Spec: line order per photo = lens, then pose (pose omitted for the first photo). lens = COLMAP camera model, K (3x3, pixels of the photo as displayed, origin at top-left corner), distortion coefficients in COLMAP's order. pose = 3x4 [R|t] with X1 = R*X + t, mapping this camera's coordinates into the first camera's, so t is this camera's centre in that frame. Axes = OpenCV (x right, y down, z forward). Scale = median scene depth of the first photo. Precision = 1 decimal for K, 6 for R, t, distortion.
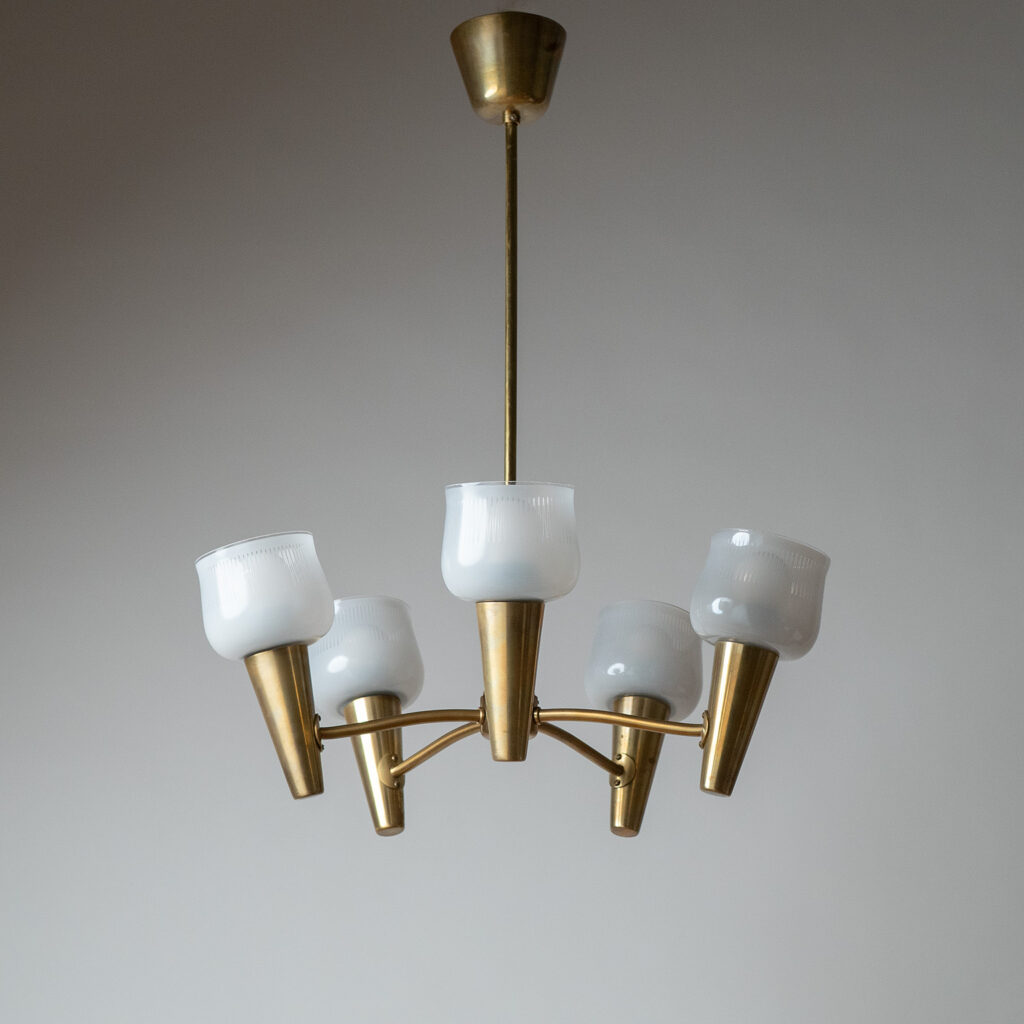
lens RADIAL K [[2487.6, 0, 512.0], [0, 2487.6, 512.0], [0, 0, 1]] dist [-0.022288, -0.133523]
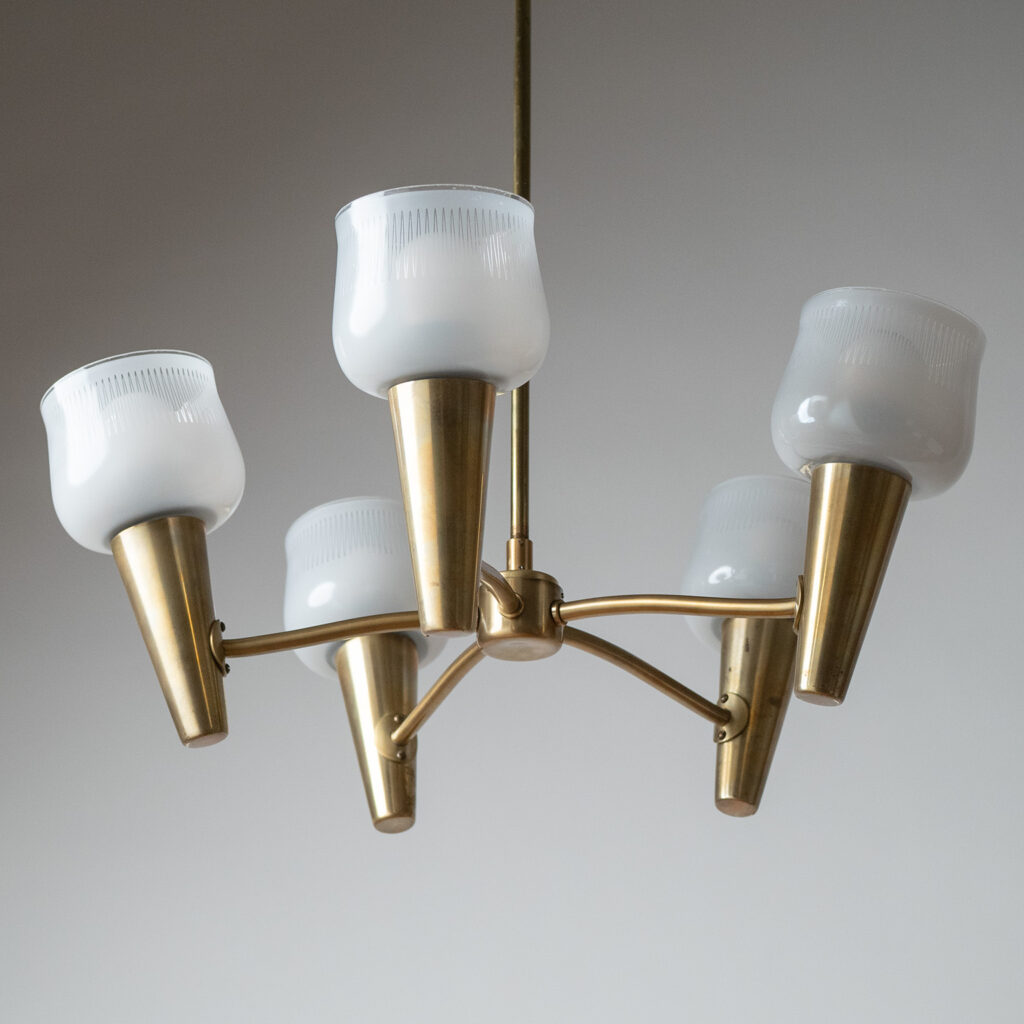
lens RADIAL K [[2487.6, 0, 512.0], [0, 2487.6, 512.0], [0, 0, 1]] dist [-0.022288, -0.133523]
pose [[0.979353, -0.075703, -0.187447, 0.118414], [0.054417, 0.991733, -0.116209, 0.125886], [0.194694, 0.103609, 0.975376, 0.335755]]
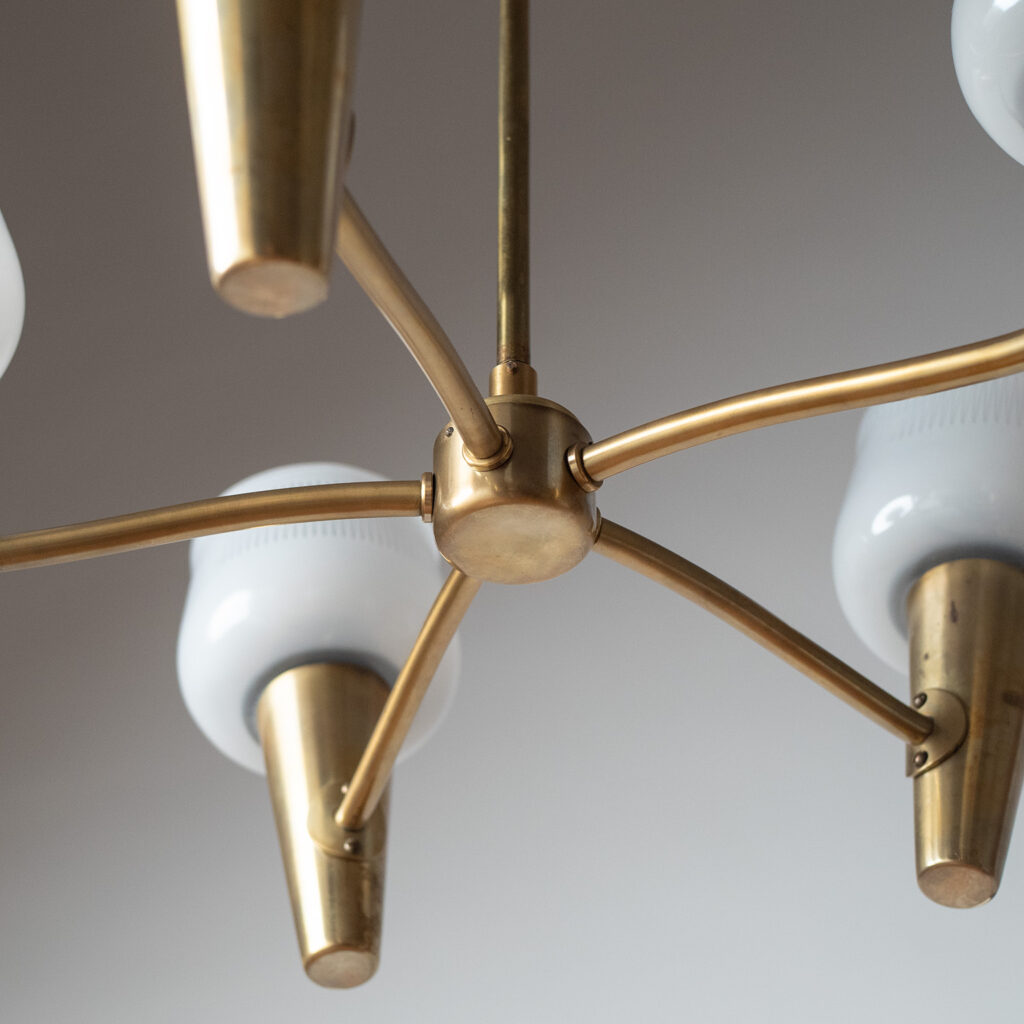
lens RADIAL K [[2340.5, 0, 512.0], [0, 2340.5, 512.0], [0, 0, 1]] dist [0.005041, -0.047931]
pose [[0.953553, -0.177943, -0.243048, 0.076100], [0.085711, 0.933795, -0.347390, 0.192107], [0.288772, 0.310423, 0.905676, 0.669571]]
